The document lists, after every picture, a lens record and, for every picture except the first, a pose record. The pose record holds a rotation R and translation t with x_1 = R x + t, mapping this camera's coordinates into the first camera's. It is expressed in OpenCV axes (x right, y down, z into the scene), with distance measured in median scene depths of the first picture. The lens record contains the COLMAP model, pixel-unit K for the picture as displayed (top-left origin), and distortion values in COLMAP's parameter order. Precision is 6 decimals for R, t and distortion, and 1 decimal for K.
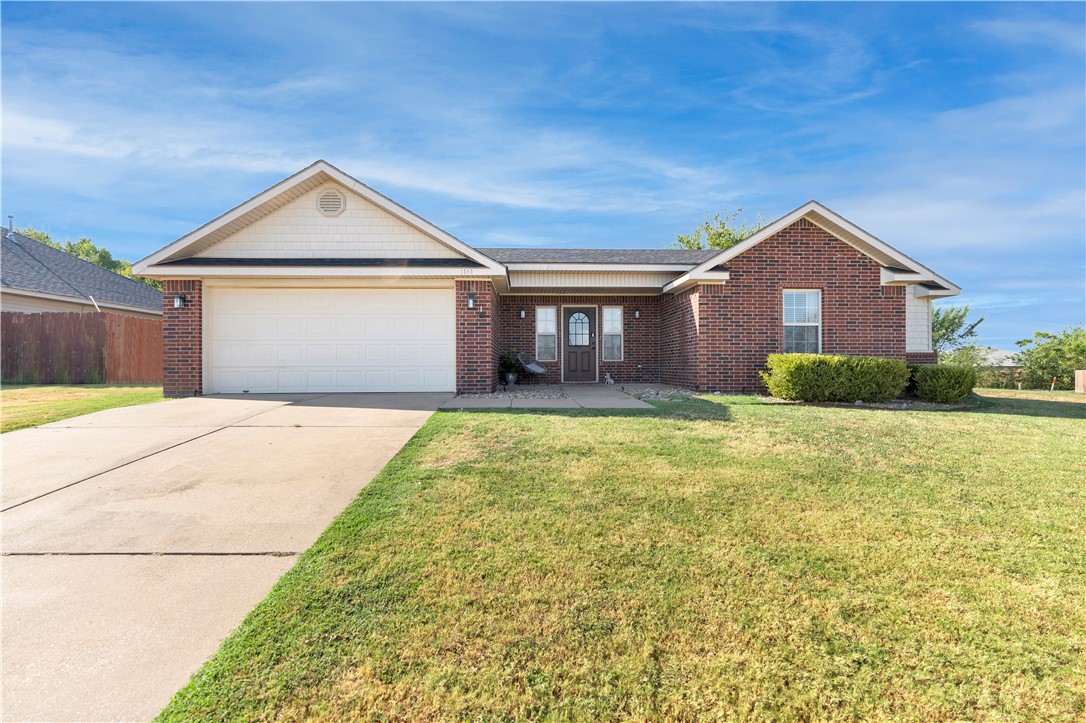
lens RADIAL K [[439.6, 0, 542.9], [0, 439.6, 365.8], [0, 0, 1]] dist [0.000657, 0.000039]
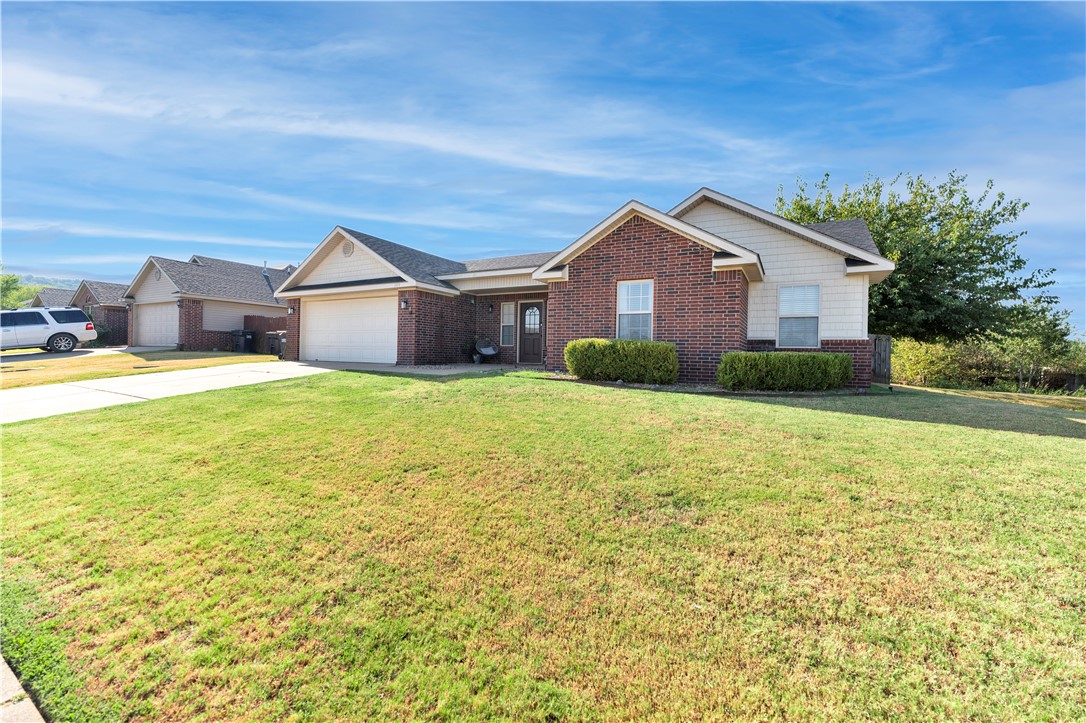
lens RADIAL K [[439.6, 0, 542.9], [0, 439.6, 365.8], [0, 0, 1]] dist [0.000657, 0.000039]
pose [[0.861661, 0.032275, -0.506457, 0.954318], [-0.022018, 0.999413, 0.026228, 0.015109], [0.507007, -0.011448, 0.861866, -0.063052]]
